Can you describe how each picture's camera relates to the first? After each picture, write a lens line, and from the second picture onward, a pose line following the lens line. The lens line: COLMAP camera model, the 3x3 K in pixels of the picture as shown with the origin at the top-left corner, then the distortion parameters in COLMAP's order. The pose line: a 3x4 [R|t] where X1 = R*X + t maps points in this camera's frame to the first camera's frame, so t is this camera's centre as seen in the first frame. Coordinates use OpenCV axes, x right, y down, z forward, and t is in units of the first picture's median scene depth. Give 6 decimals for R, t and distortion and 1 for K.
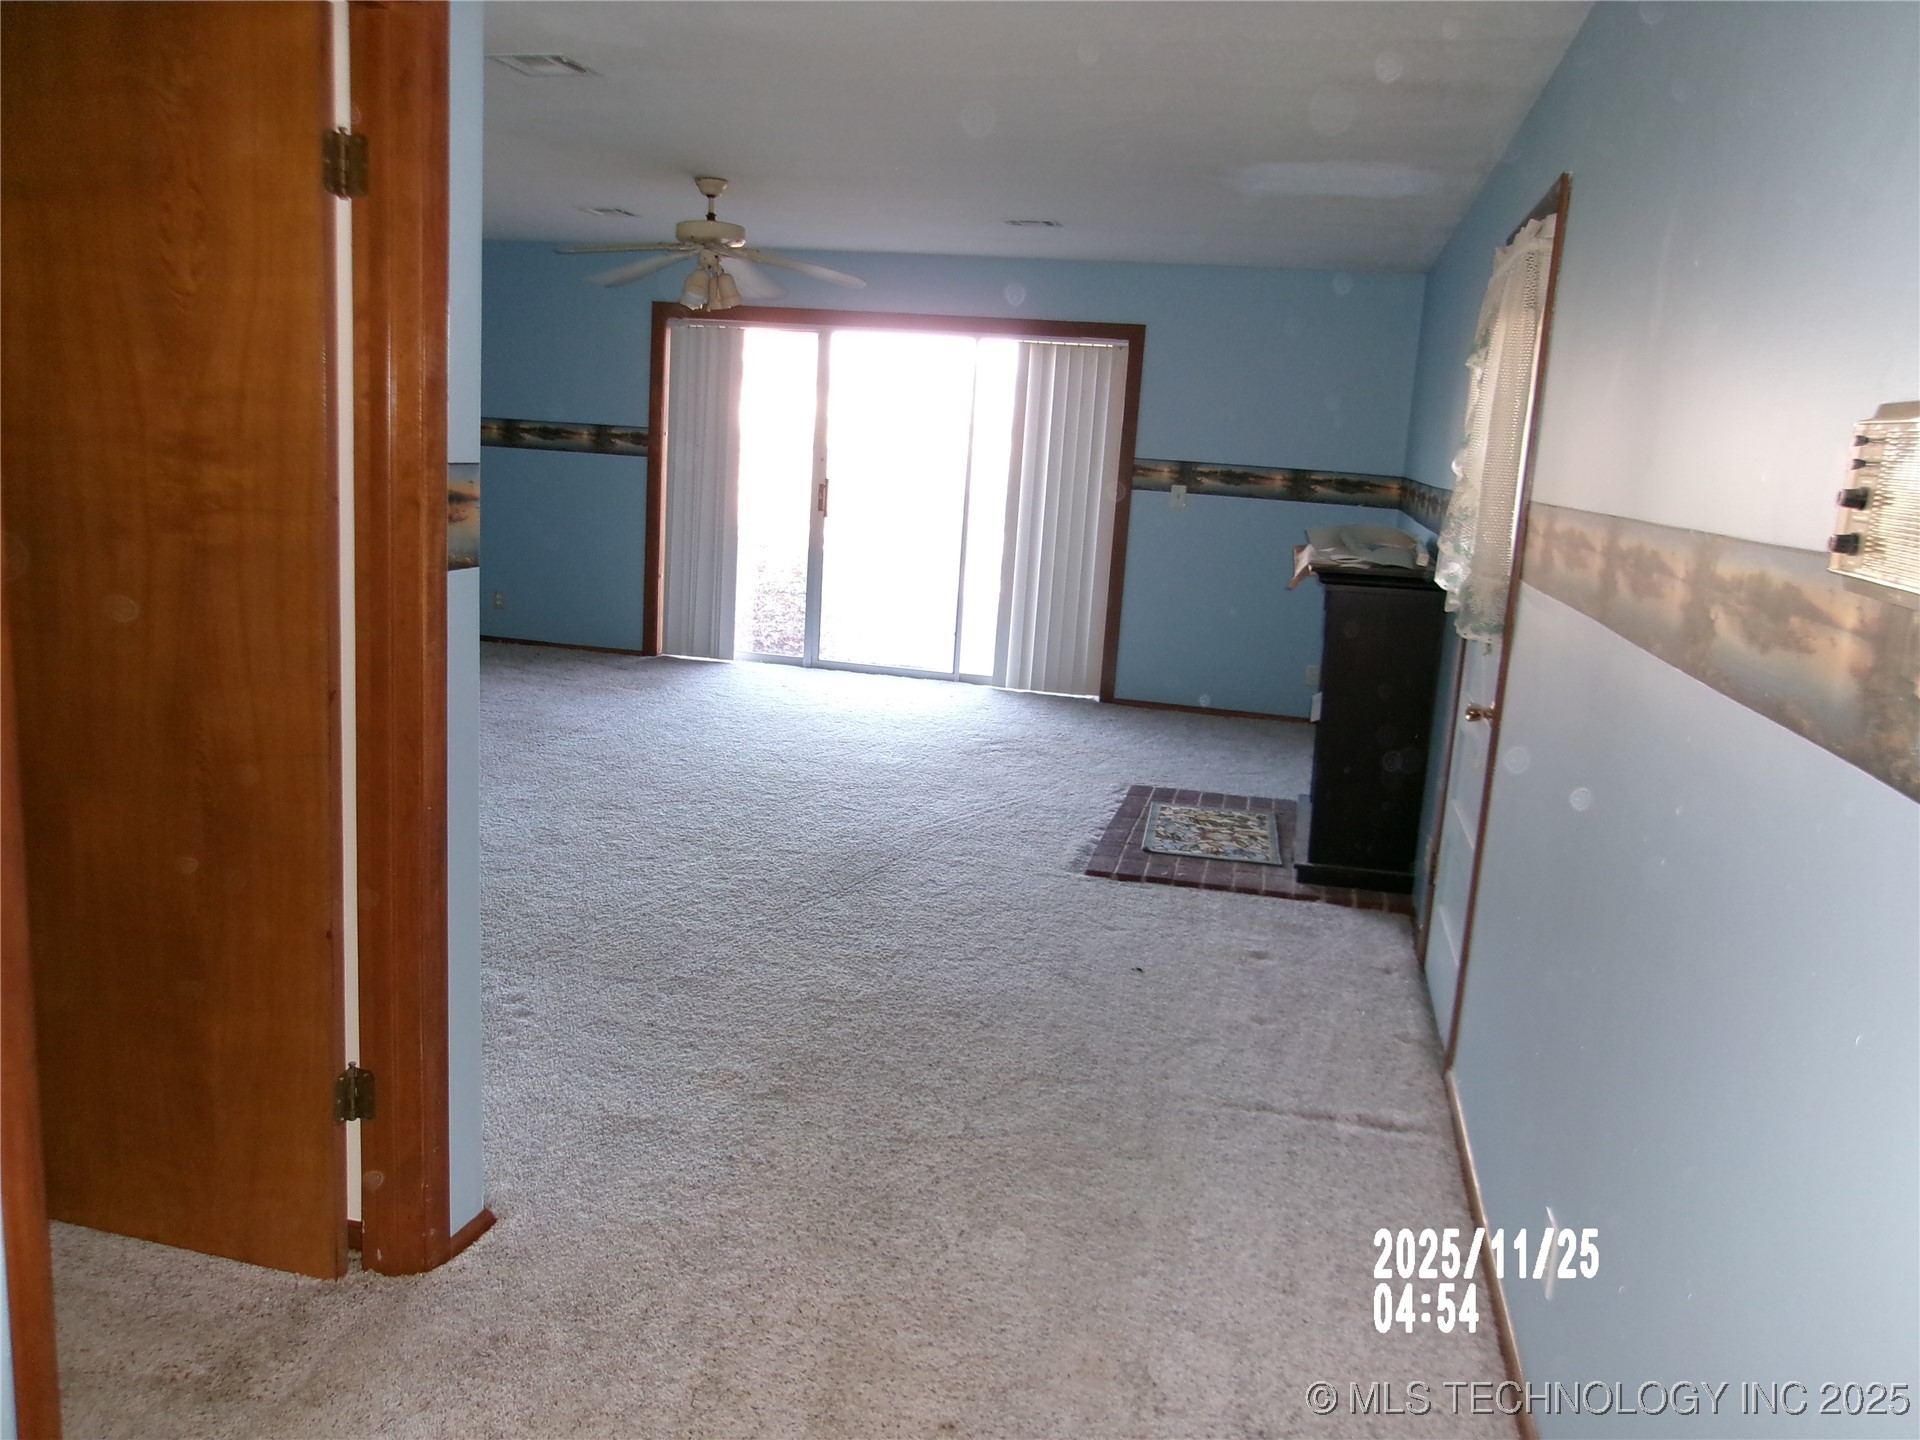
lens RADIAL K [[1496.7, 0, 954.9], [0, 1496.7, 708.4], [0, 0, 1]] dist [-0.016081, 0.044746]
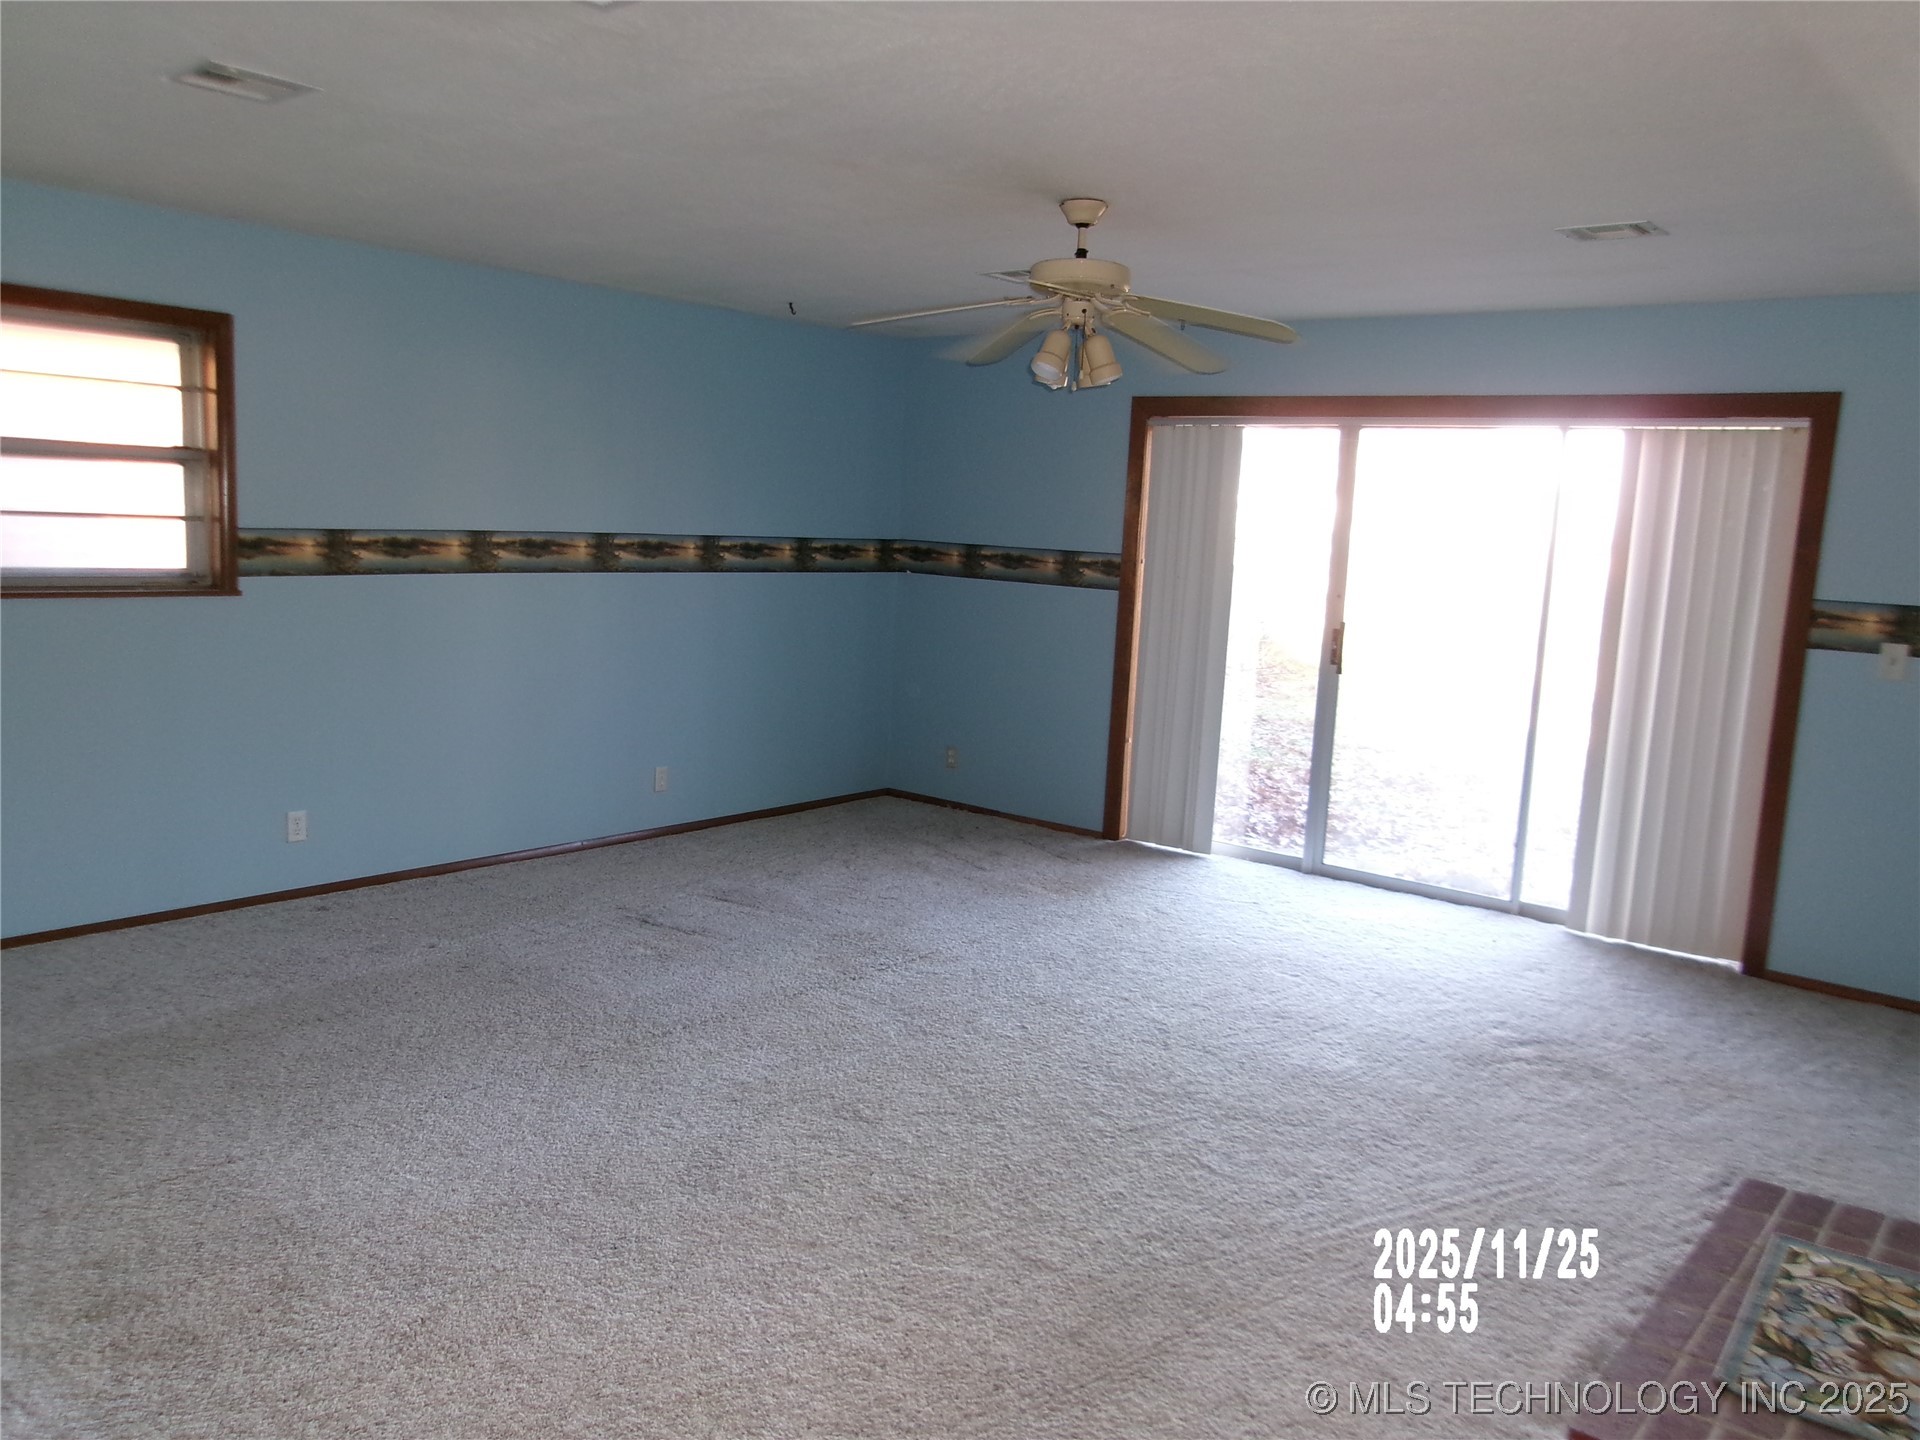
lens RADIAL K [[1496.7, 0, 968.1], [0, 1496.7, 716.4], [0, 0, 1]] dist [-0.016081, 0.044746]
pose [[0.903332, 0.043819, -0.426698, 0.073771], [-0.075263, 0.995527, -0.057100, -0.058393], [0.422288, 0.083695, 0.902590, 0.295811]]
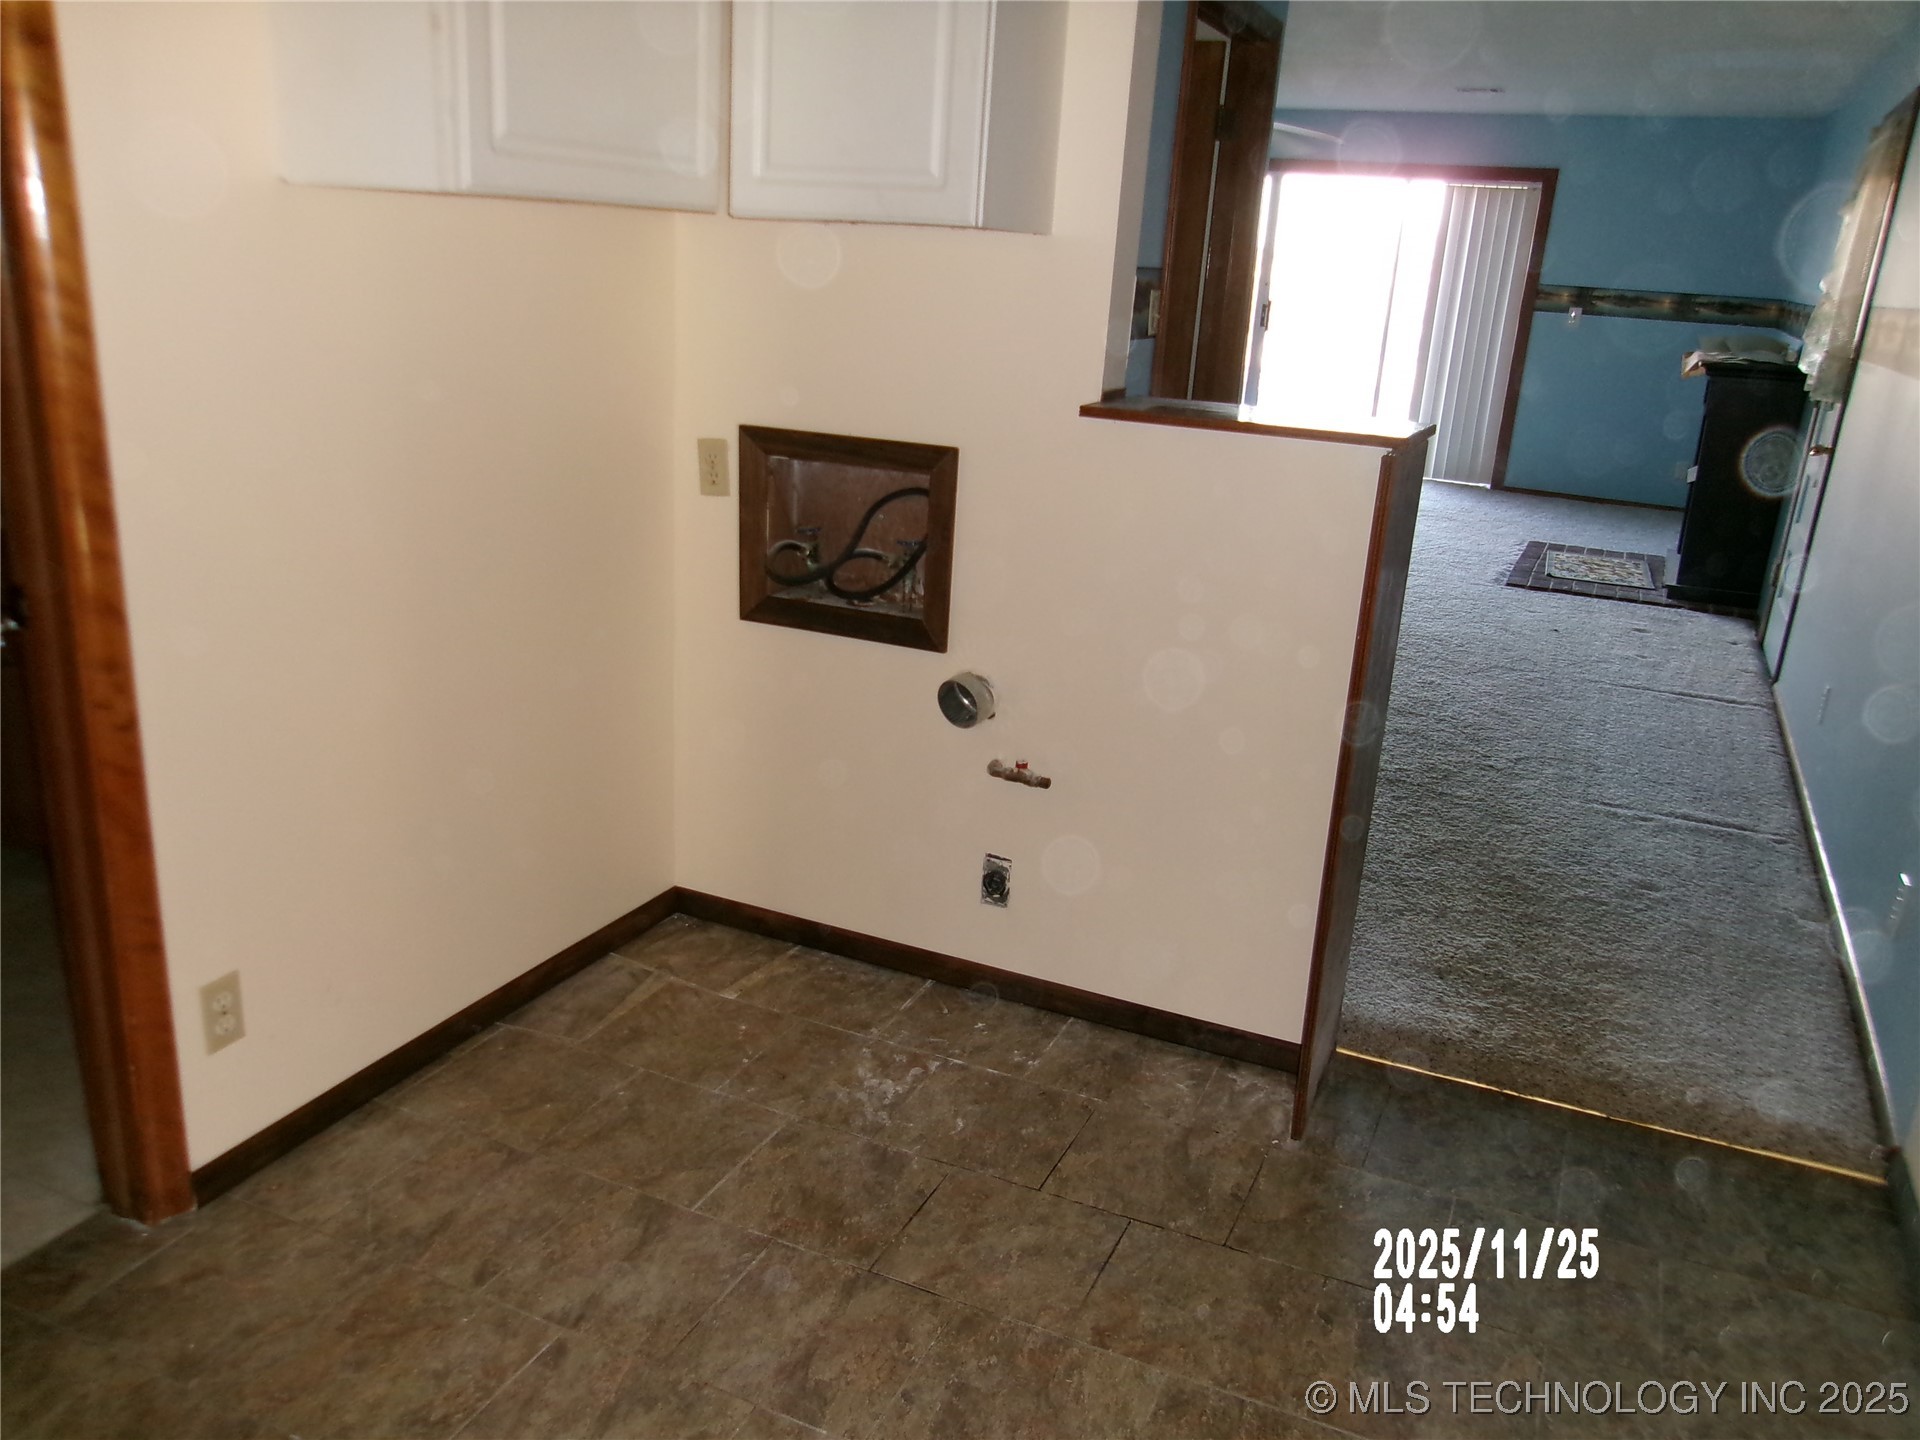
lens RADIAL K [[1496.7, 0, 947.7], [0, 1496.7, 717.9], [0, 0, 1]] dist [-0.016081, 0.044746]
pose [[0.979013, 0.058851, -0.195116, -0.097285], [-0.036265, 0.992426, 0.117371, 0.059382], [0.200546, -0.107832, 0.973732, -0.326555]]
